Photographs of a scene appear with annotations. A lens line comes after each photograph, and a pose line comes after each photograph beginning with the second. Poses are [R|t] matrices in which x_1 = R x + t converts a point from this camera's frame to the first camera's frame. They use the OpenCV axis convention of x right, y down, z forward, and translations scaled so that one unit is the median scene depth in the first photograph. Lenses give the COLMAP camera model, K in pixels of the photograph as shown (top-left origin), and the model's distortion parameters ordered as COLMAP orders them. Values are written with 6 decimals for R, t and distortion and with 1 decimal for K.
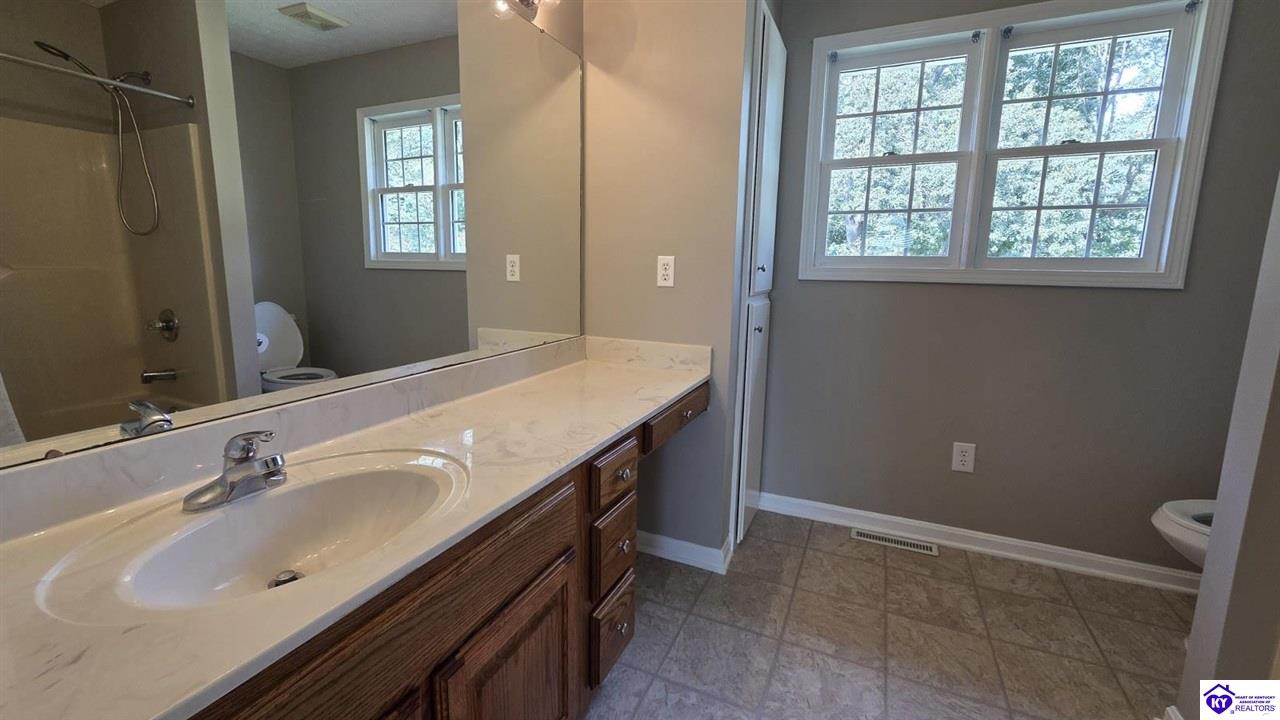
lens RADIAL K [[522.8, 0, 637.6], [0, 522.8, 348.5], [0, 0, 1]] dist [0.003477, 0.000374]
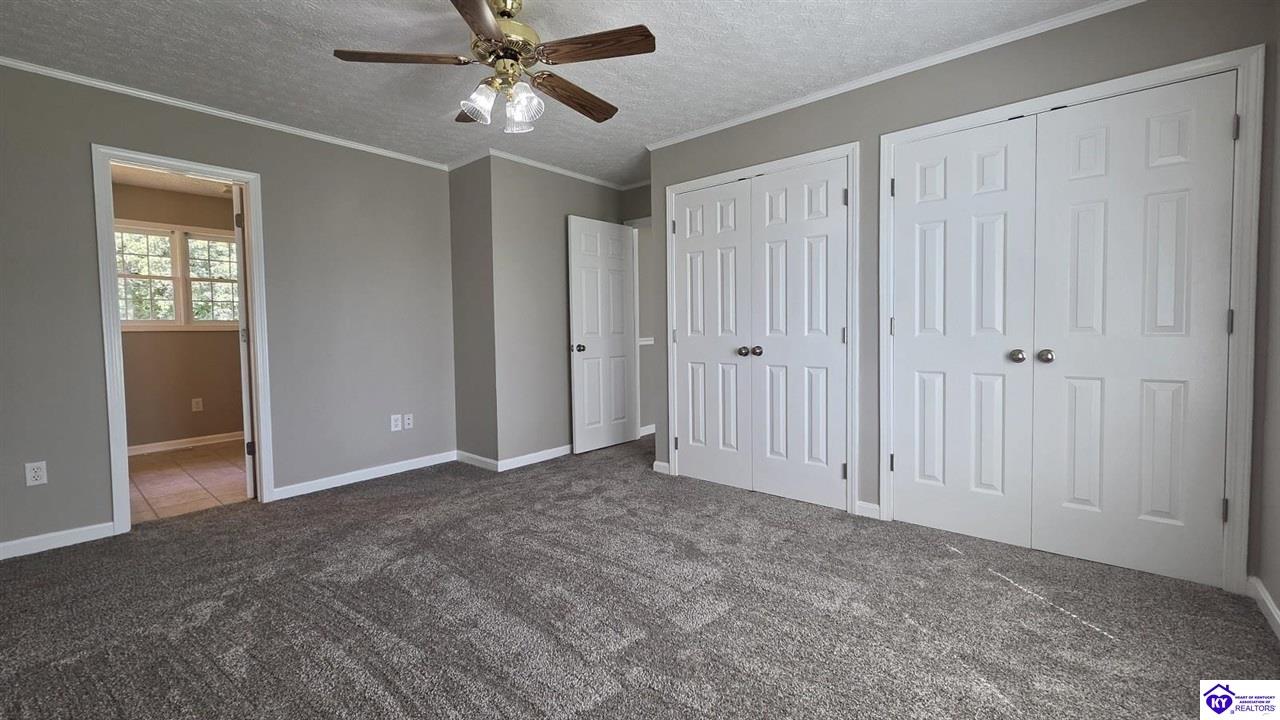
lens RADIAL K [[522.8, 0, 637.6], [0, 522.8, 348.5], [0, 0, 1]] dist [0.003477, 0.000374]
pose [[0.273336, -0.055848, 0.960296, -1.129814], [0.164426, 0.986333, 0.010561, 0.271563], [-0.947761, 0.155011, 0.278783, -1.636994]]
